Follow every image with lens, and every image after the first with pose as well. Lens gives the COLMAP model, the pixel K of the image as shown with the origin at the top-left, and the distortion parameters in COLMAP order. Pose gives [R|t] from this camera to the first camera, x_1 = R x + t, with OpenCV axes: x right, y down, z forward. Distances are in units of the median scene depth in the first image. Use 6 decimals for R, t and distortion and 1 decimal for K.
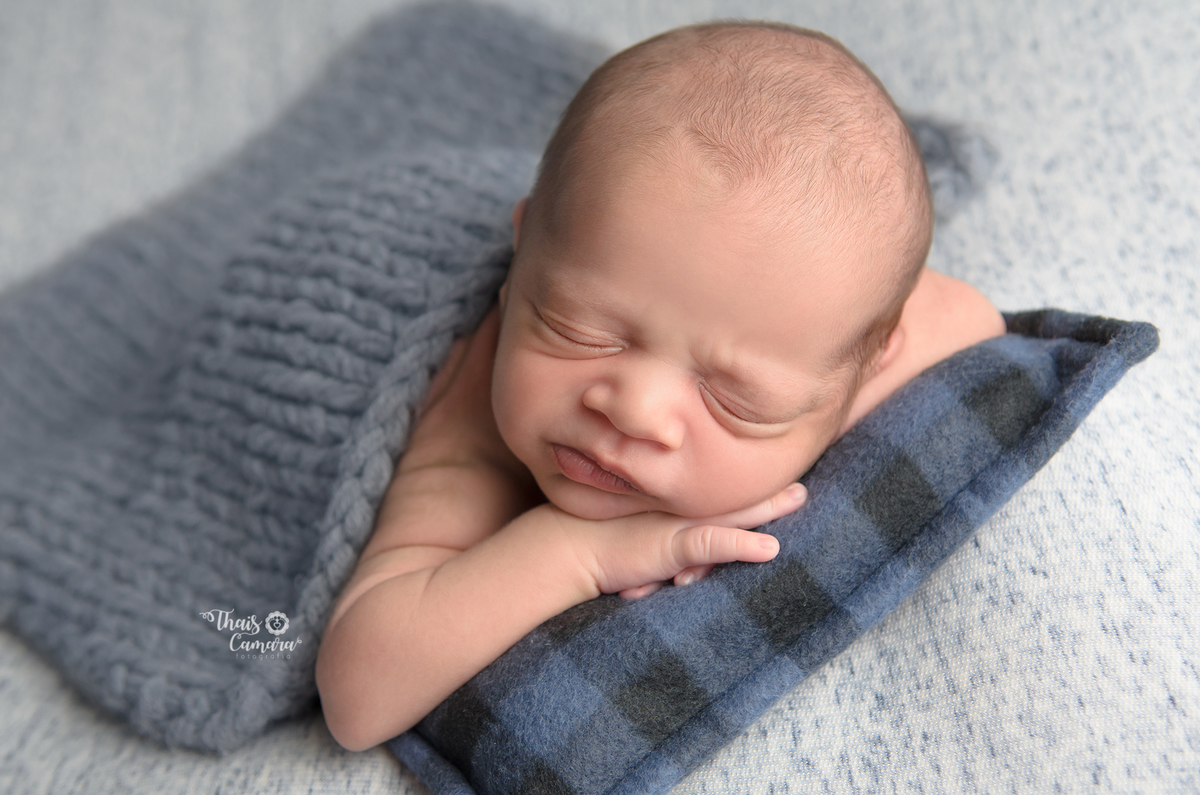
lens RADIAL K [[1810.9, 0, 592.3], [0, 1810.9, 394.7], [0, 0, 1]] dist [0.247456, 0.000000]
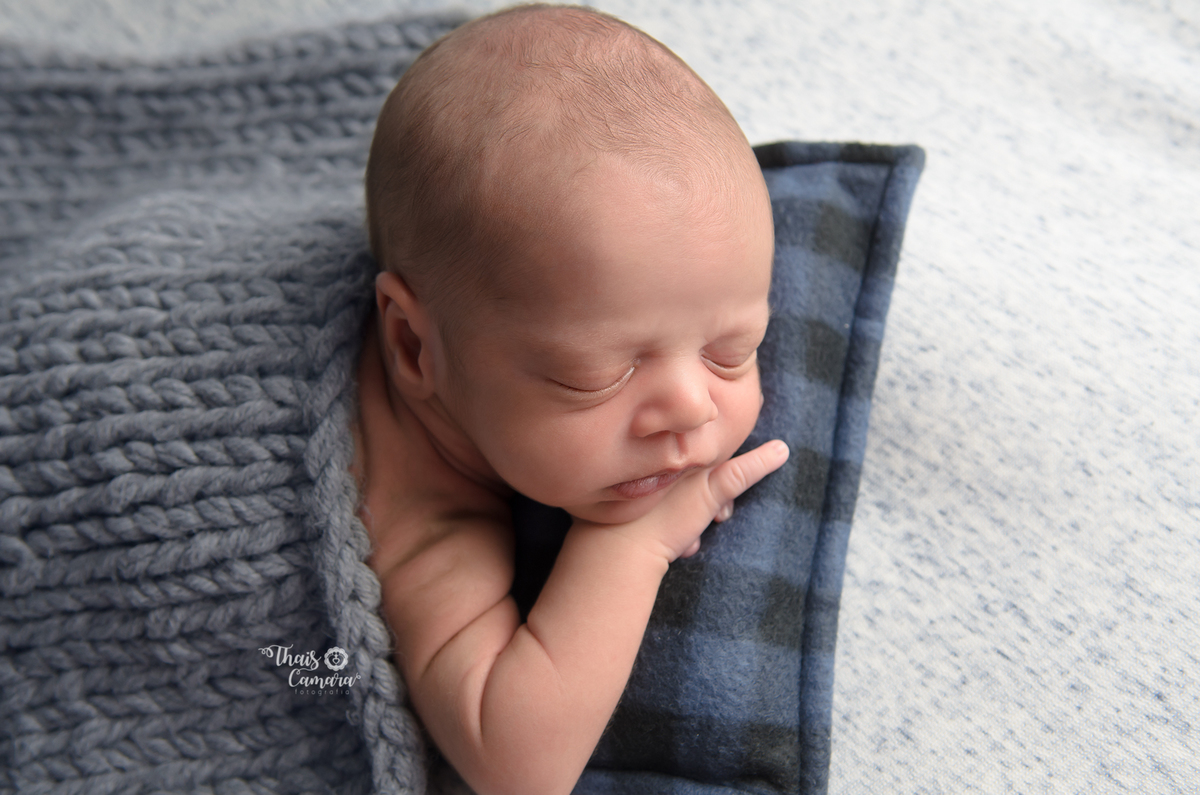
lens RADIAL K [[1592.5, 0, 605.9], [0, 1592.5, 398.4], [0, 0, 1]] dist [0.157000, 0.000000]
pose [[0.715792, -0.526507, 0.458729, -0.407840], [0.408639, 0.848503, 0.336239, -0.313598], [-0.566265, -0.053222, 0.822503, 0.226652]]
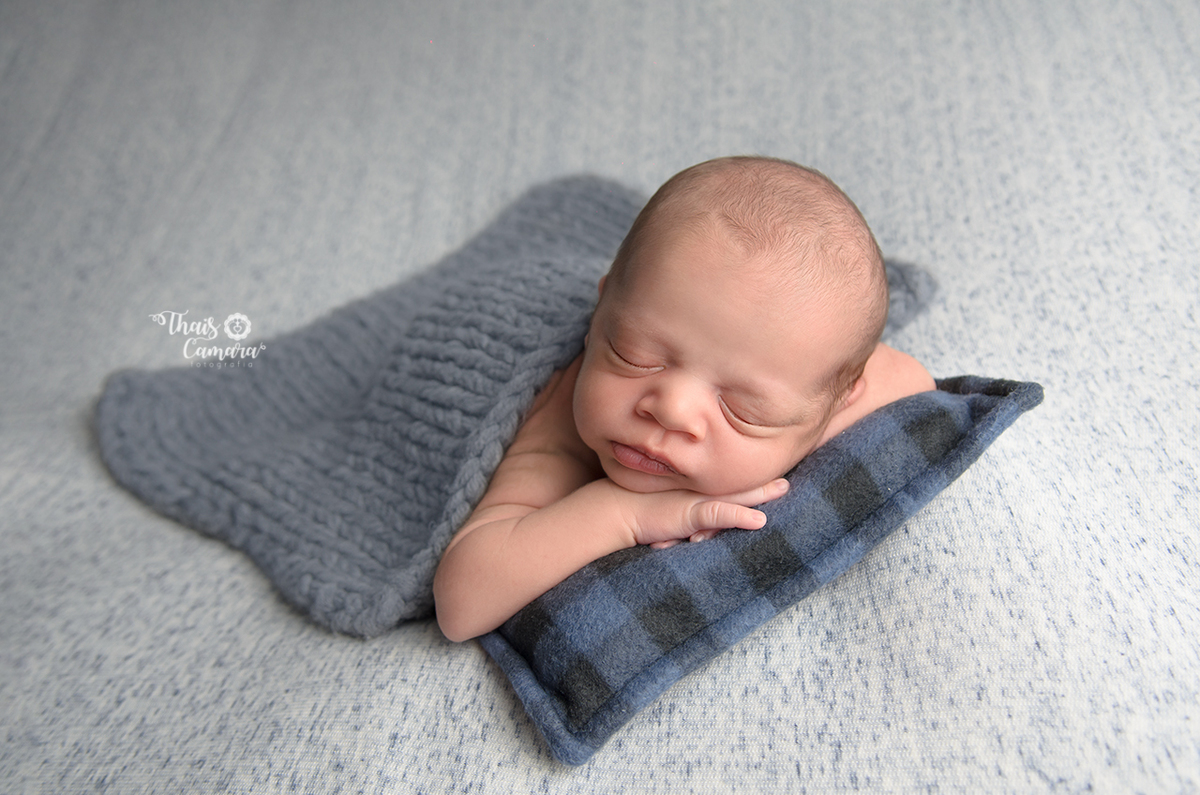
lens RADIAL K [[1153.9, 0, 630.3], [0, 1153.9, 401.0], [0, 0, 1]] dist [0.070063, 0.000000]
pose [[0.996090, 0.077670, -0.042105, 0.028268], [-0.080610, 0.994044, -0.073334, 0.064071], [0.036158, 0.076441, 0.996418, 0.099218]]
